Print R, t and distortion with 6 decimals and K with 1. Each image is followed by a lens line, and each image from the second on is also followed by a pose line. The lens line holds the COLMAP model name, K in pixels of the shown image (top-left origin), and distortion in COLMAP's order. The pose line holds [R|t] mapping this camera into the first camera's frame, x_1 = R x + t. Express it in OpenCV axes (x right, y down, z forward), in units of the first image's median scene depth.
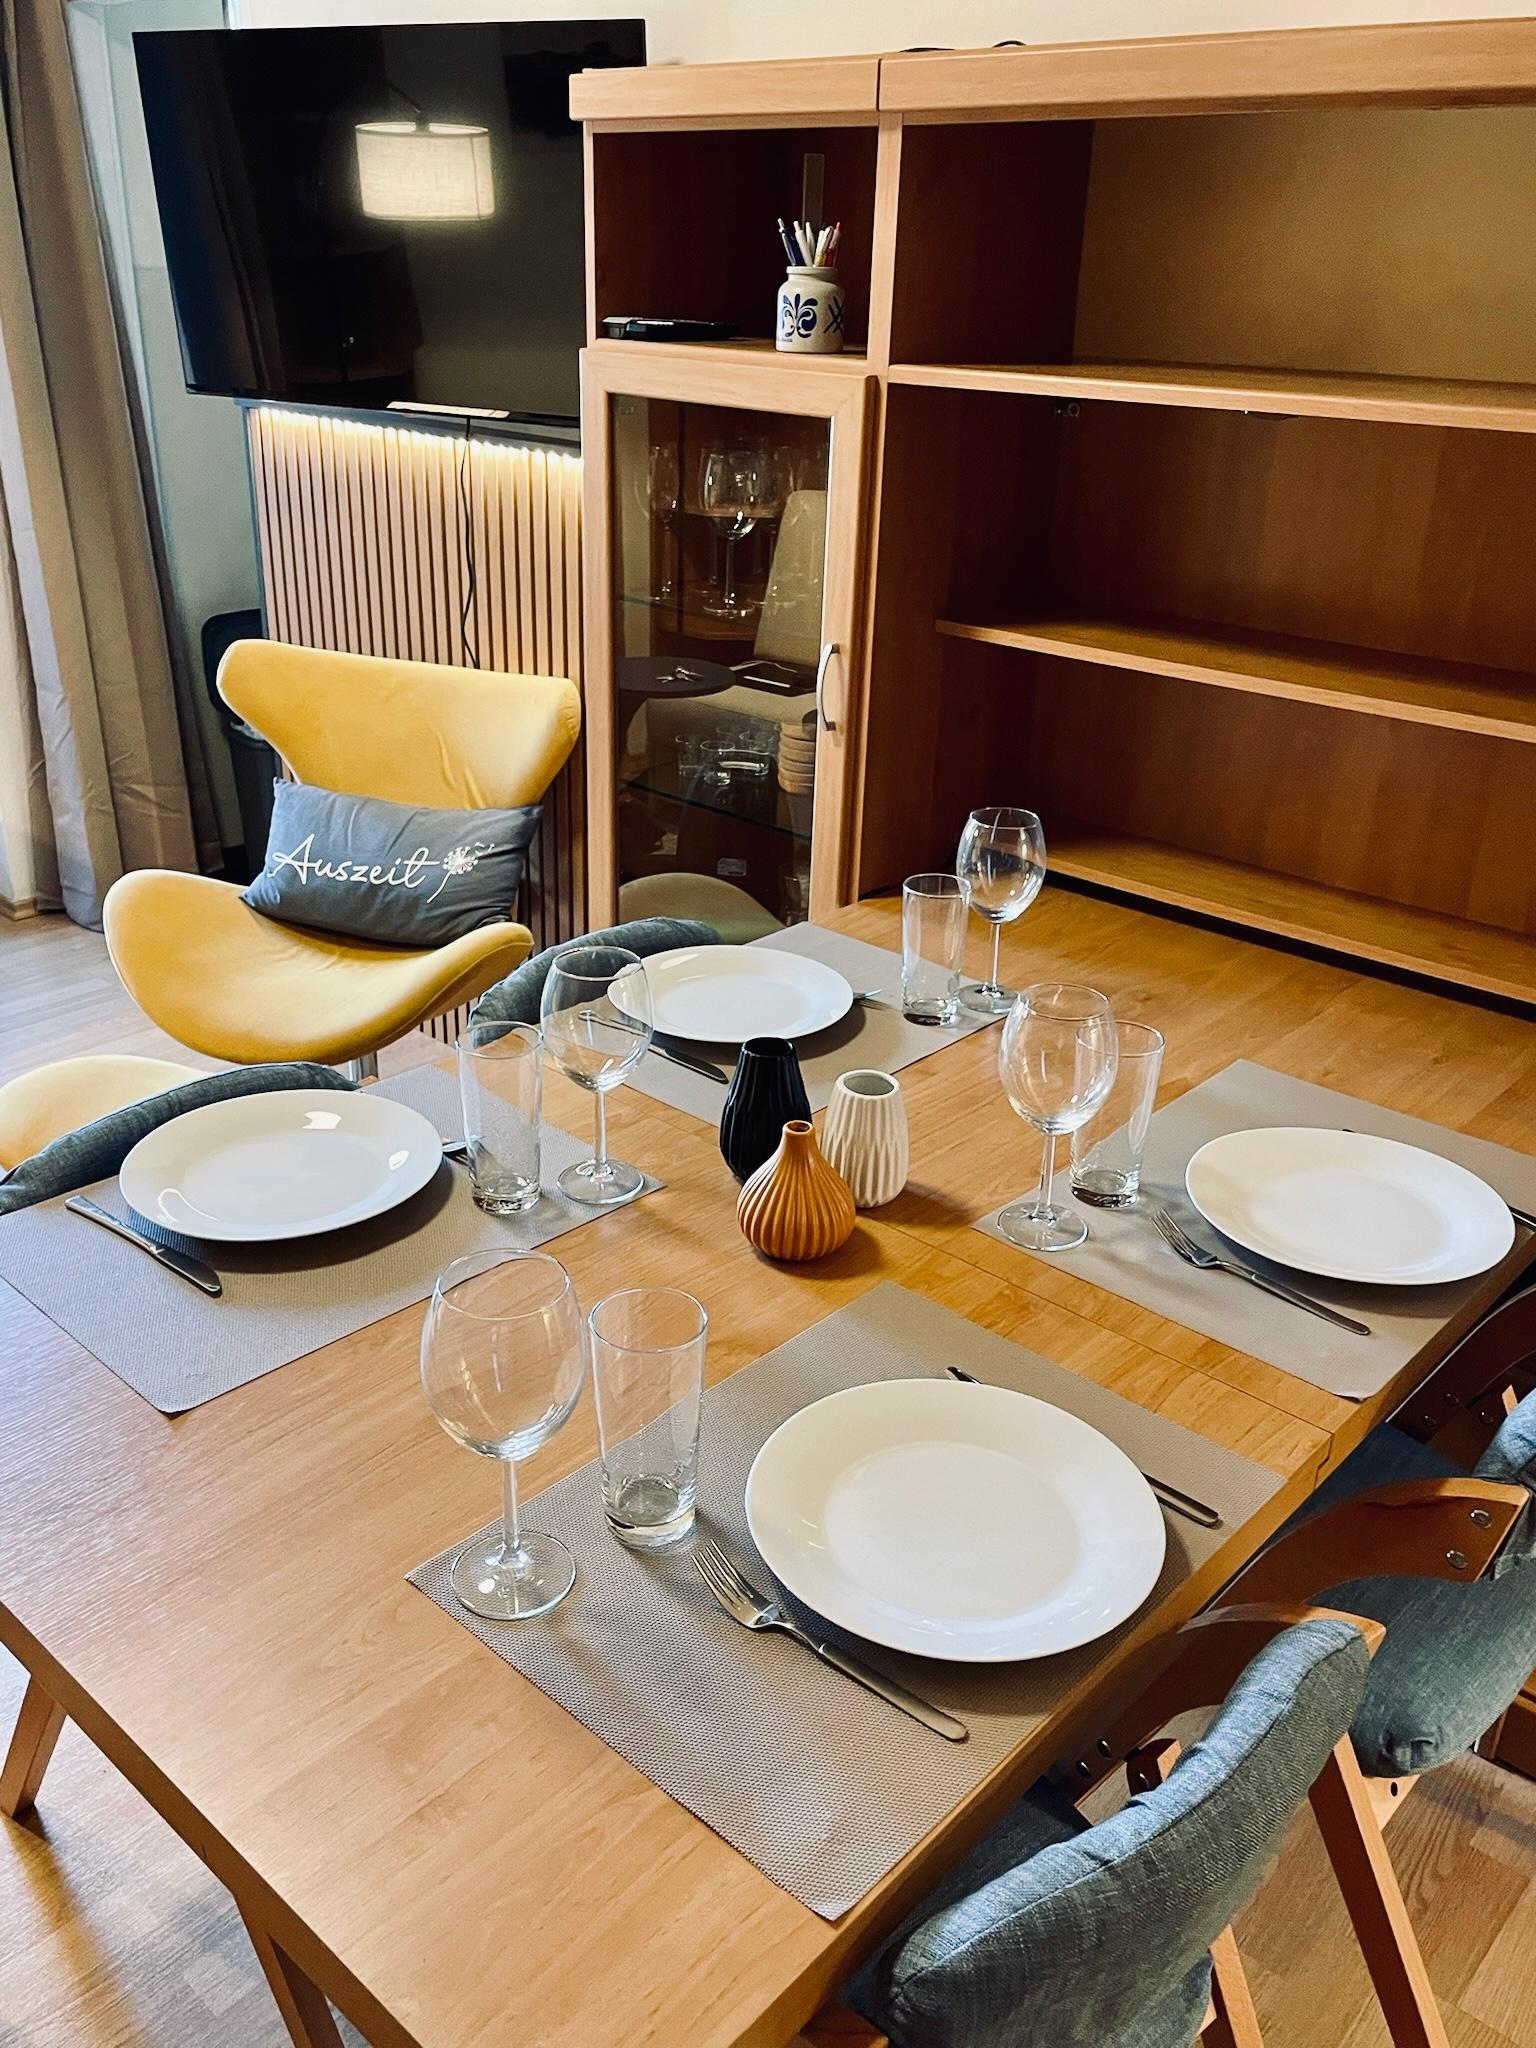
lens RADIAL K [[1682.8, 0, 768.0], [0, 1682.8, 1024.0], [0, 0, 1]] dist [0.077644, -0.108375]
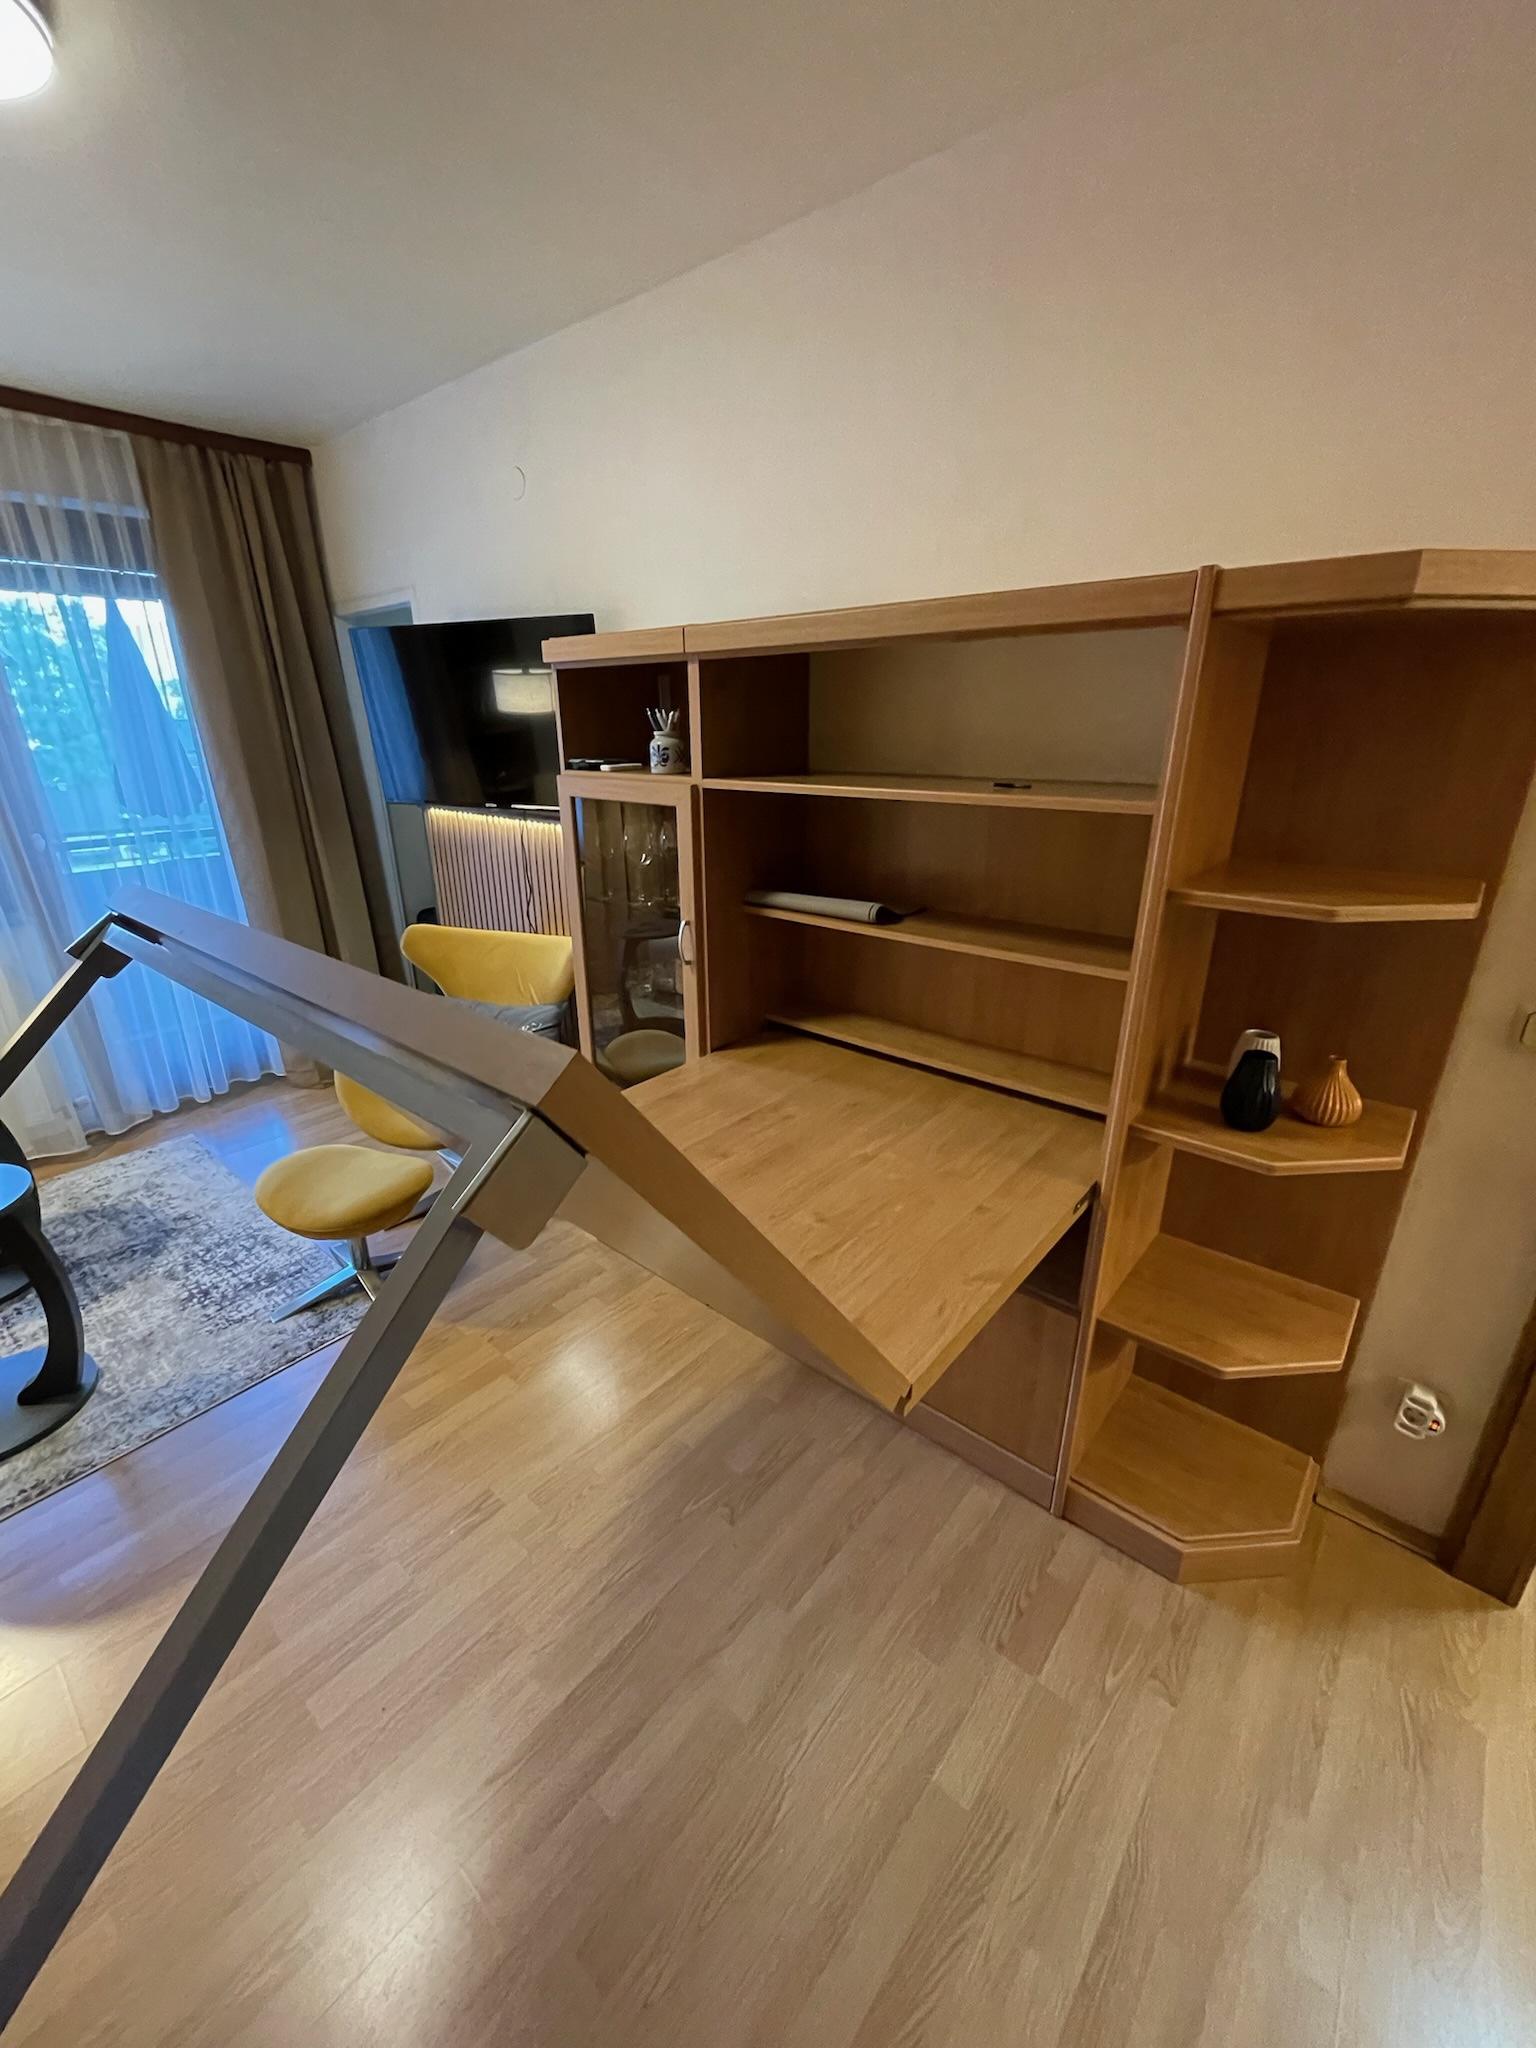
lens RADIAL K [[820.0, 0, 768.0], [0, 820.0, 1024.0], [0, 0, 1]] dist [-0.006065, -0.000418]
pose [[0.998950, -0.041928, 0.018491, 0.104692], [0.043146, 0.996519, -0.071332, -0.038422], [-0.015436, 0.072055, 0.997281, 0.085924]]
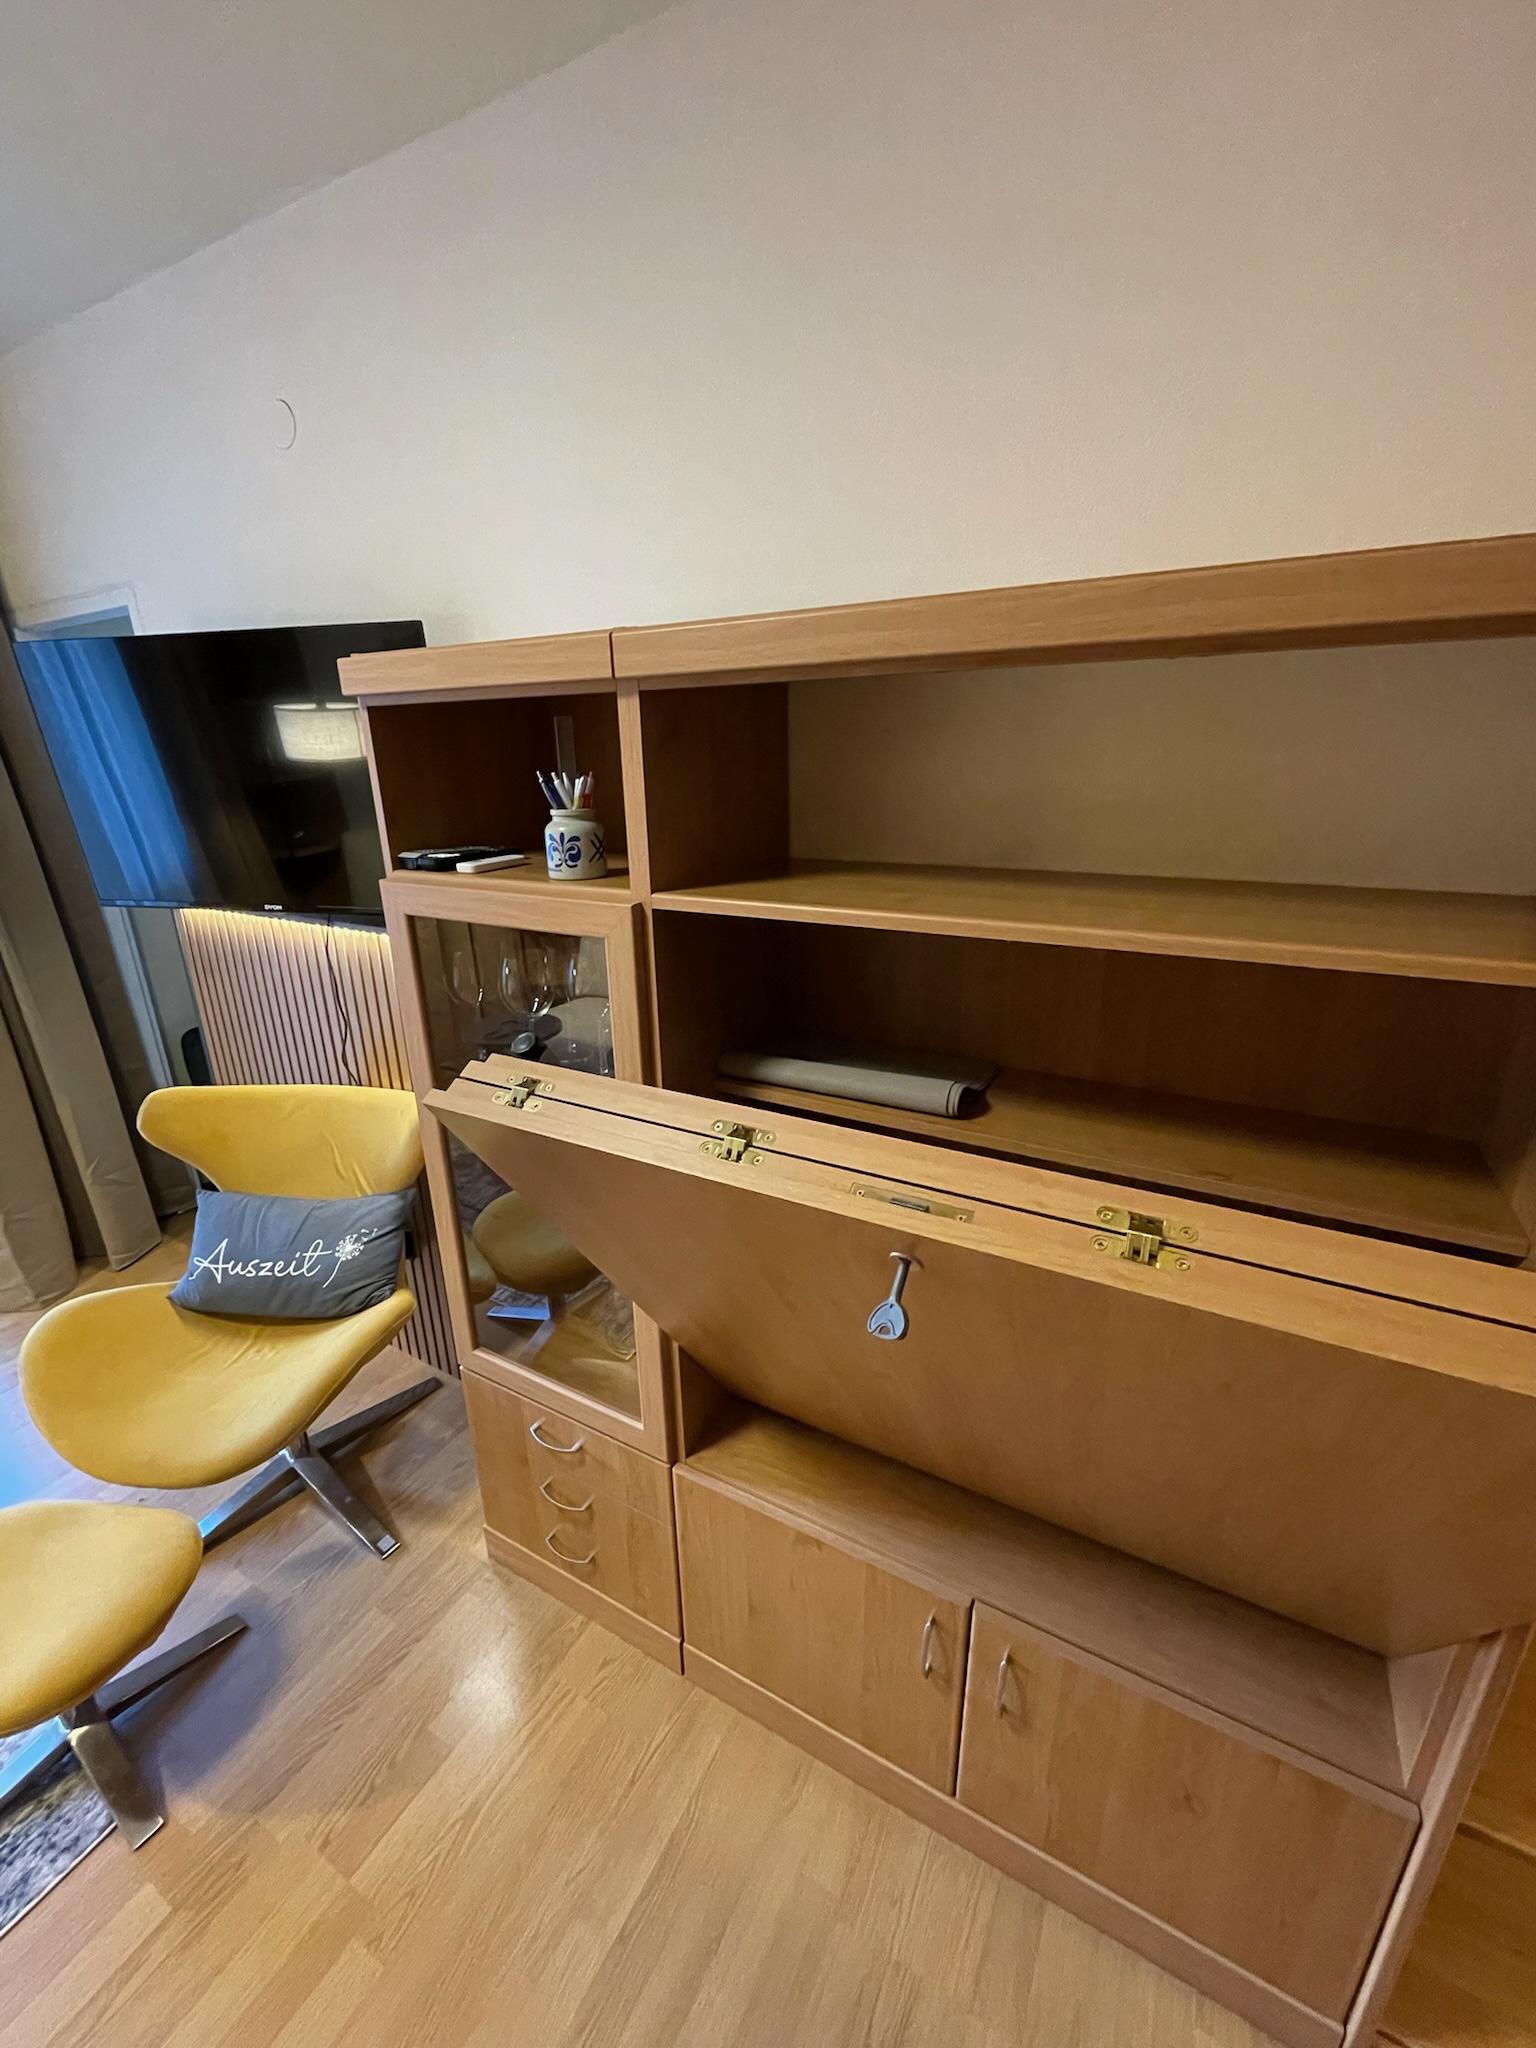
lens RADIAL K [[820.0, 0, 768.0], [0, 820.0, 1024.0], [0, 0, 1]] dist [-0.006065, -0.000418]
pose [[0.972363, -0.114165, 0.203656, 0.023999], [0.134283, 0.987043, -0.087827, -0.221712], [-0.190990, 0.112748, 0.975095, 0.425056]]
